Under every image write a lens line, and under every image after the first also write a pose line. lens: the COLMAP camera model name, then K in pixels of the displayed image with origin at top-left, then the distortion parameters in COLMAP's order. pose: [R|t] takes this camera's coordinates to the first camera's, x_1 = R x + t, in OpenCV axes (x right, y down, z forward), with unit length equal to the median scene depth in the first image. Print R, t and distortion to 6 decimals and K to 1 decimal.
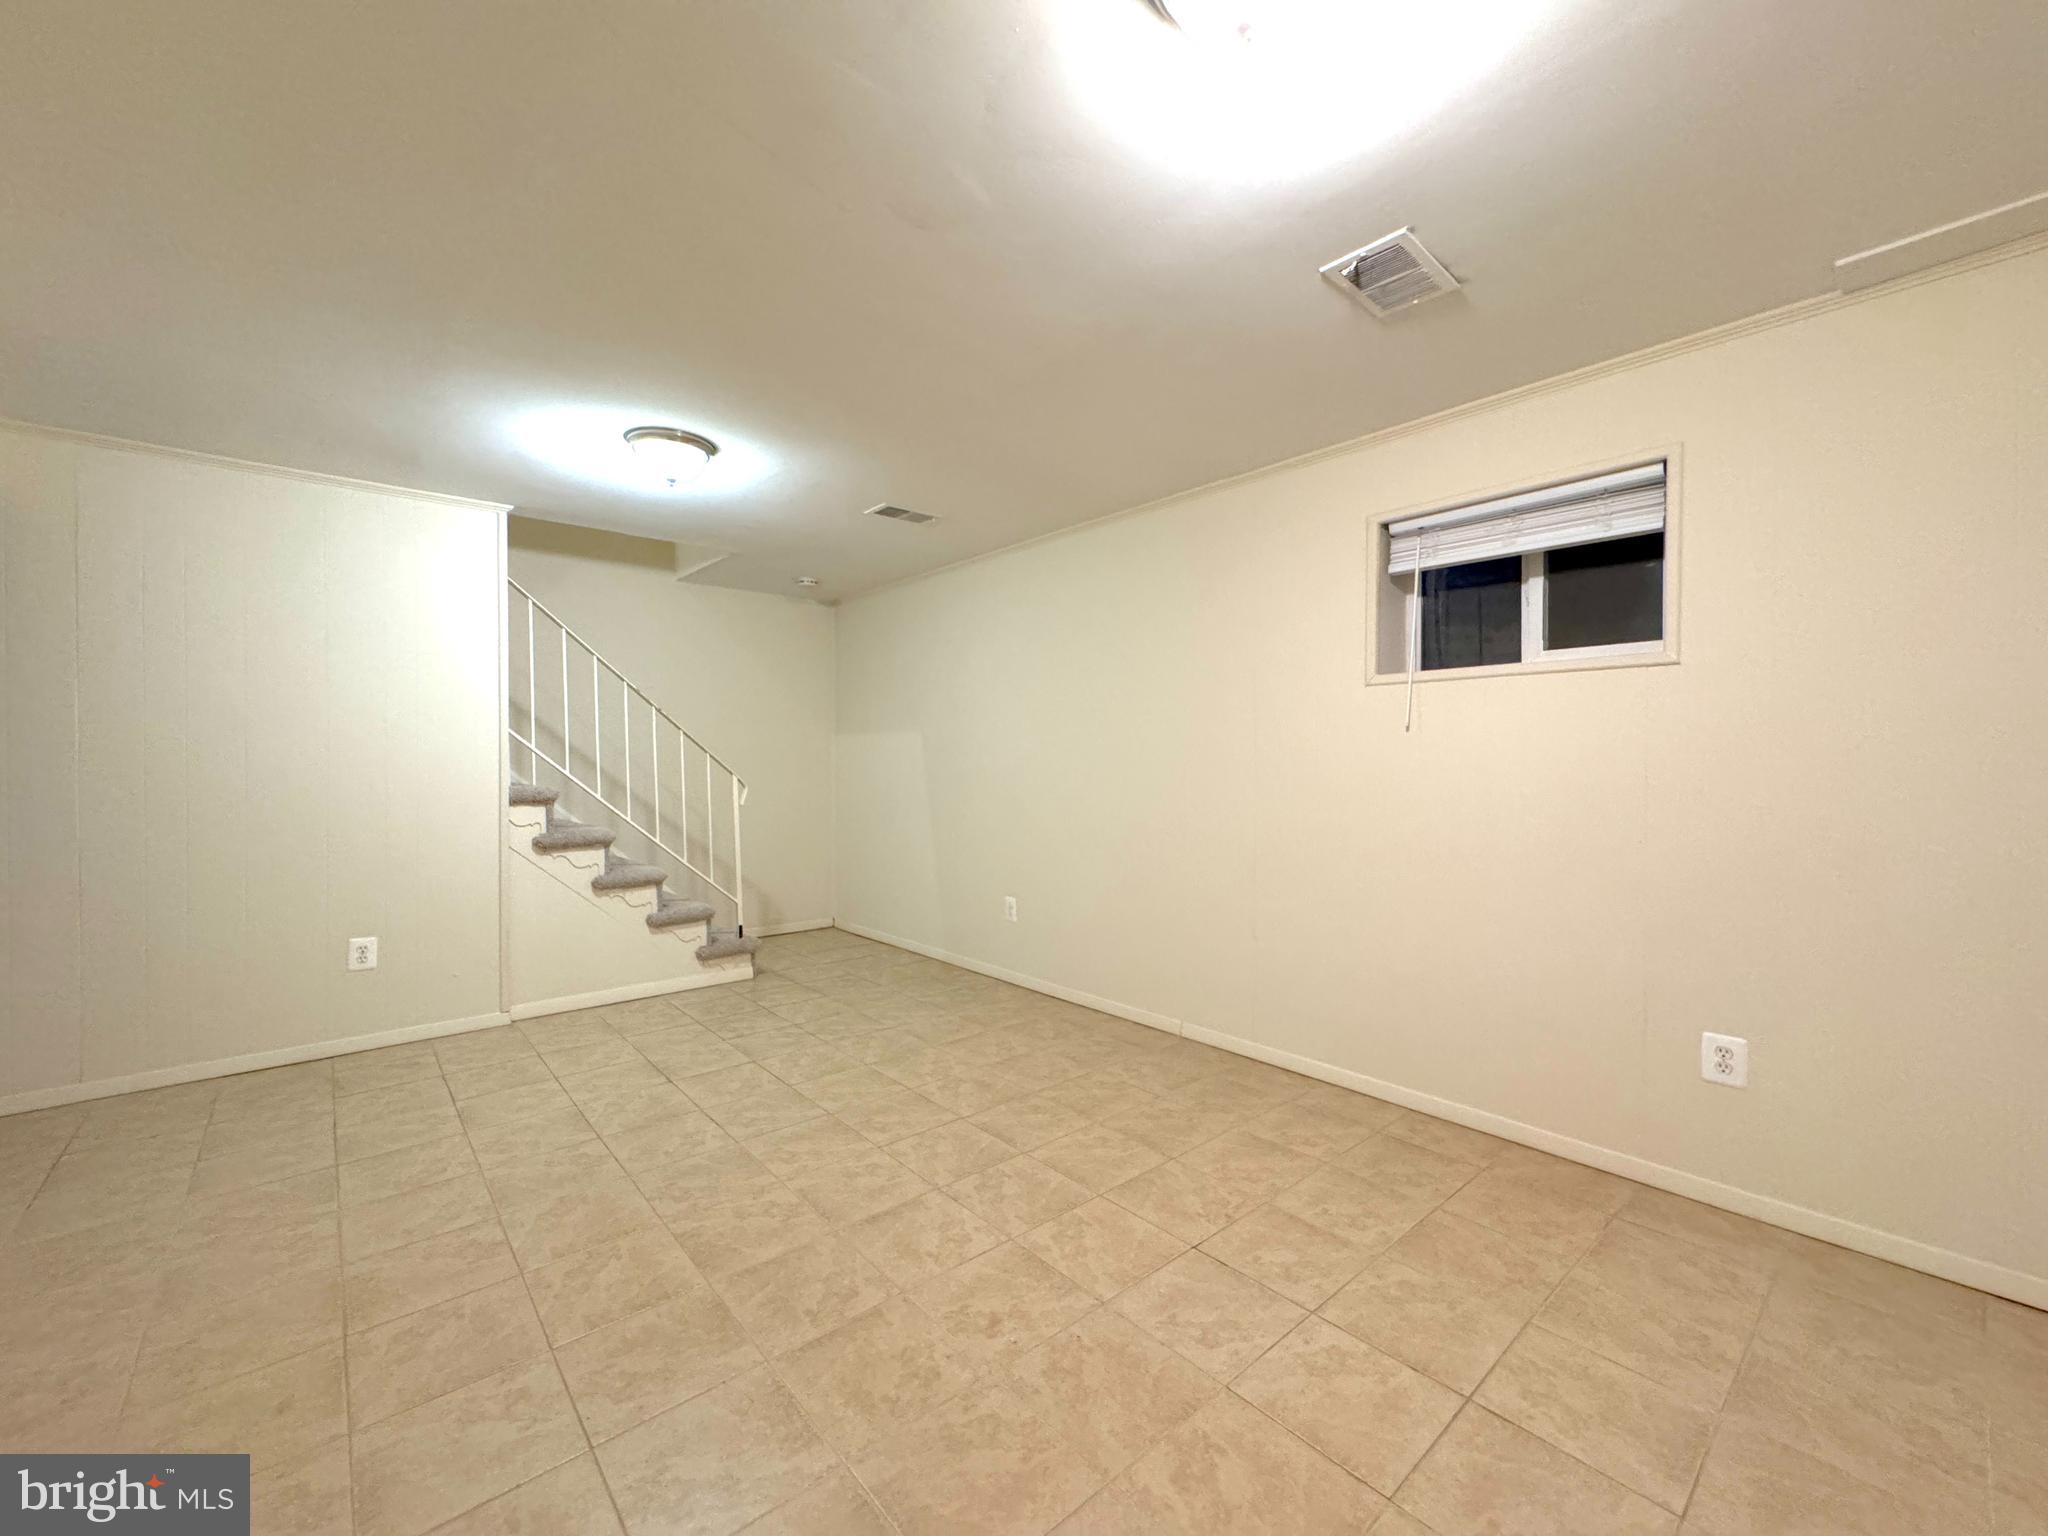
lens RADIAL K [[818.2, 0, 1024.6], [0, 818.2, 770.5], [0, 0, 1]] dist [-0.001760, 0.000158]
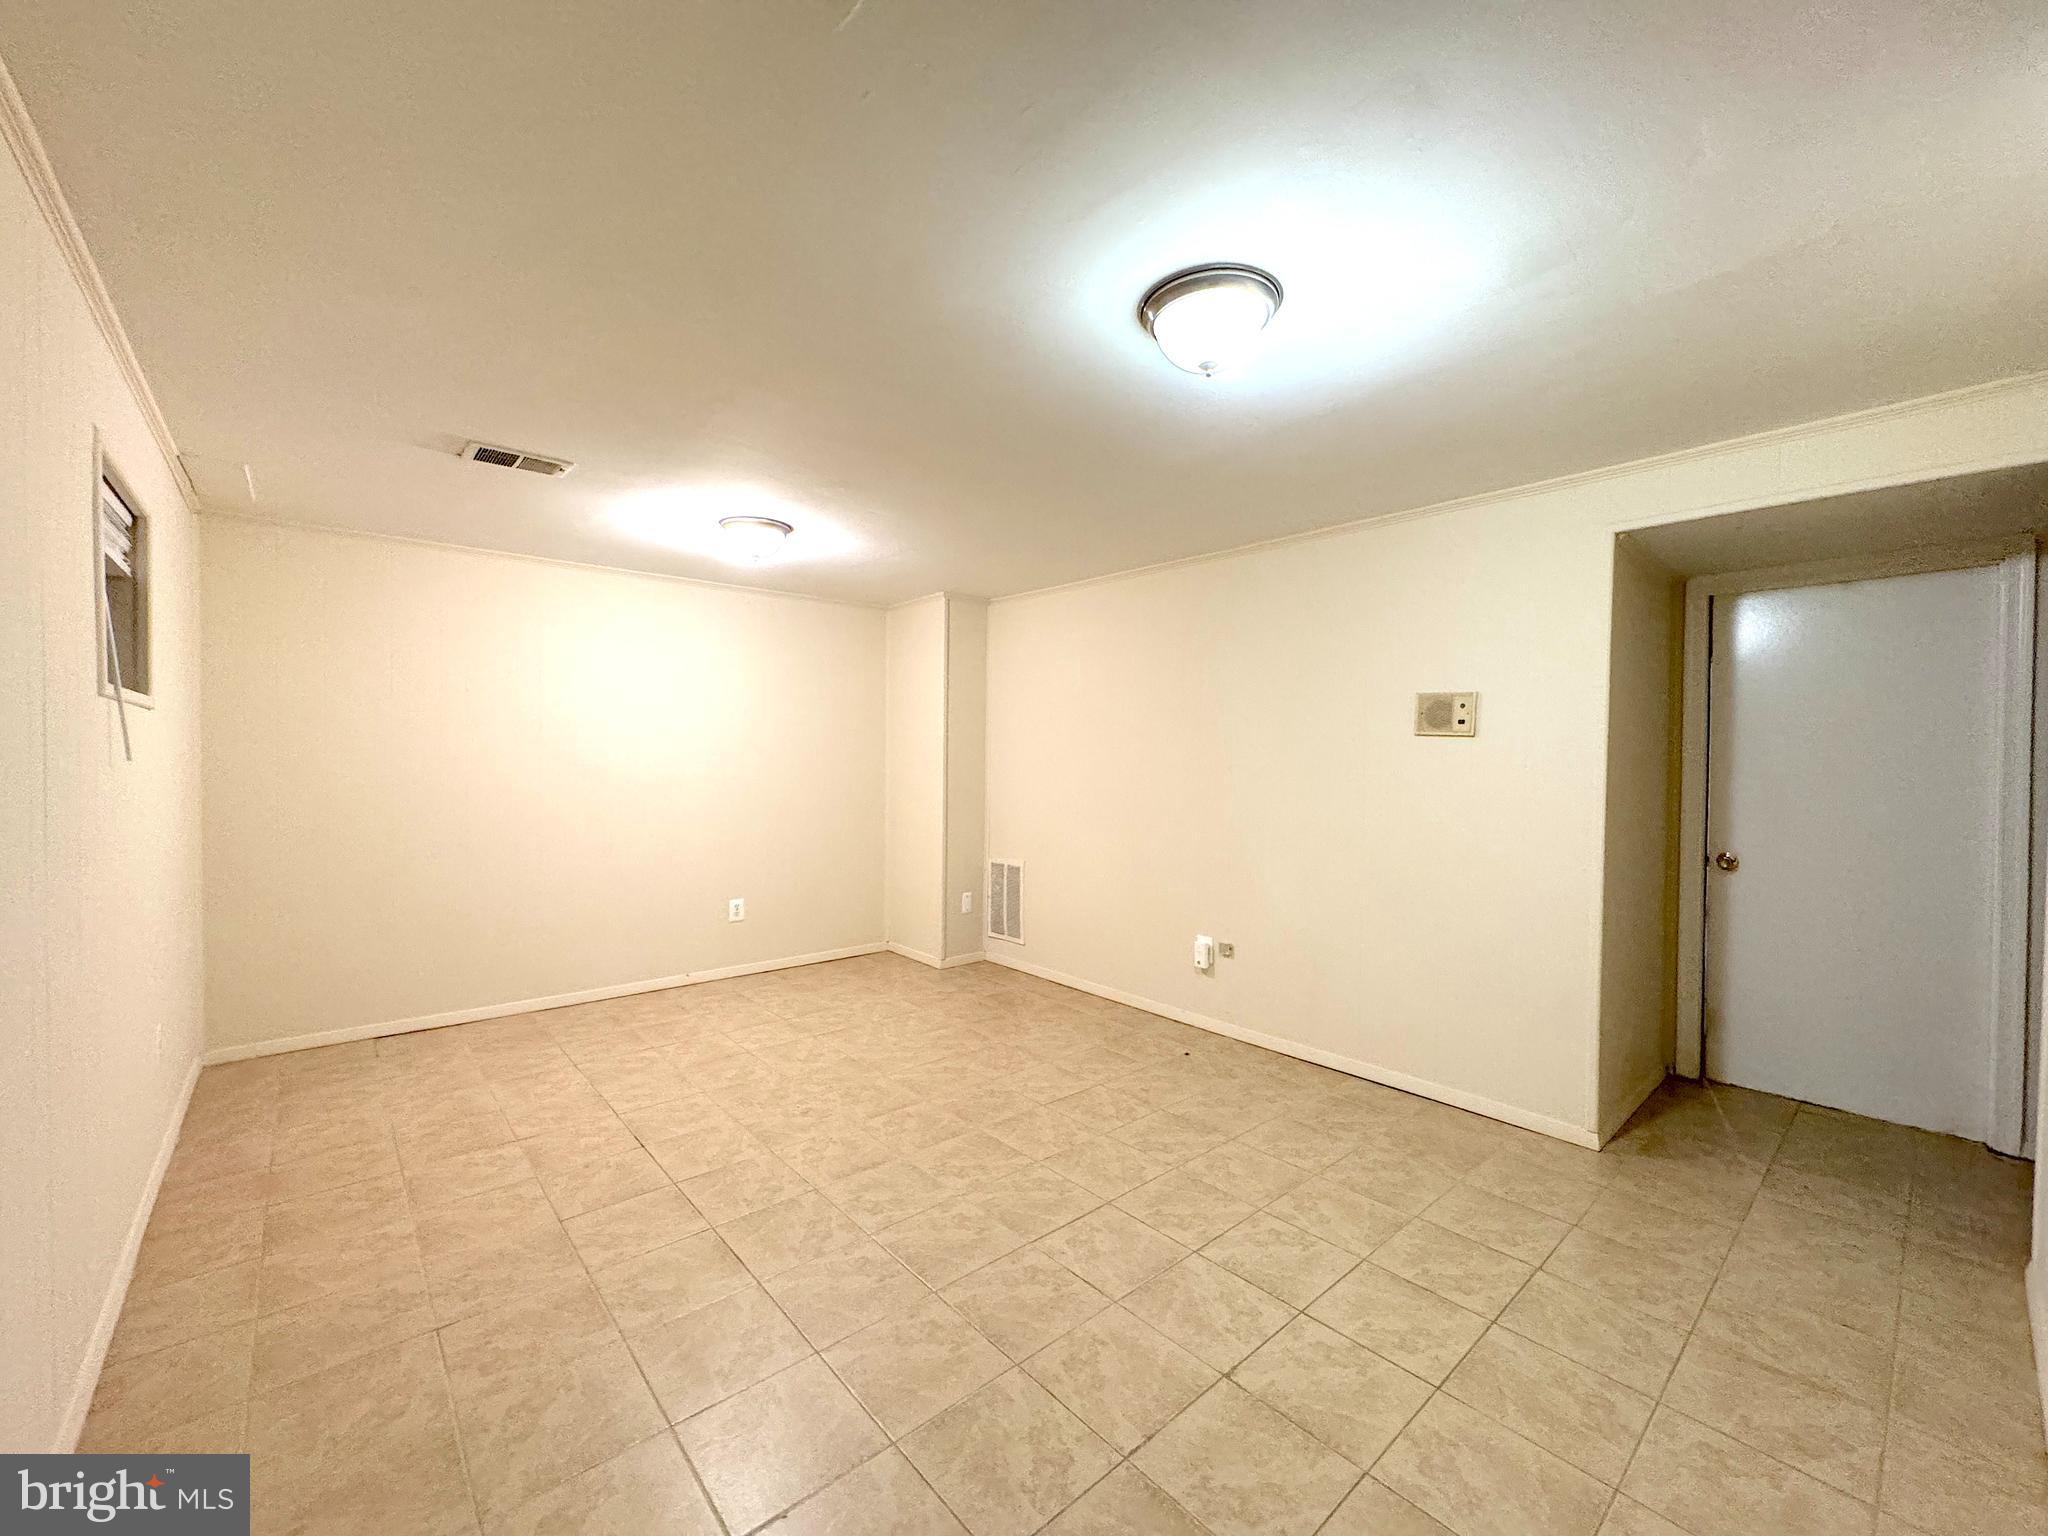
lens RADIAL K [[818.2, 0, 1024.6], [0, 818.2, 770.5], [0, 0, 1]] dist [-0.001760, 0.000158]
pose [[-0.999948, -0.008438, -0.005790, -0.404214], [-0.008604, 0.999530, 0.029407, -0.095182], [0.005540, 0.029455, -0.999551, 2.243541]]
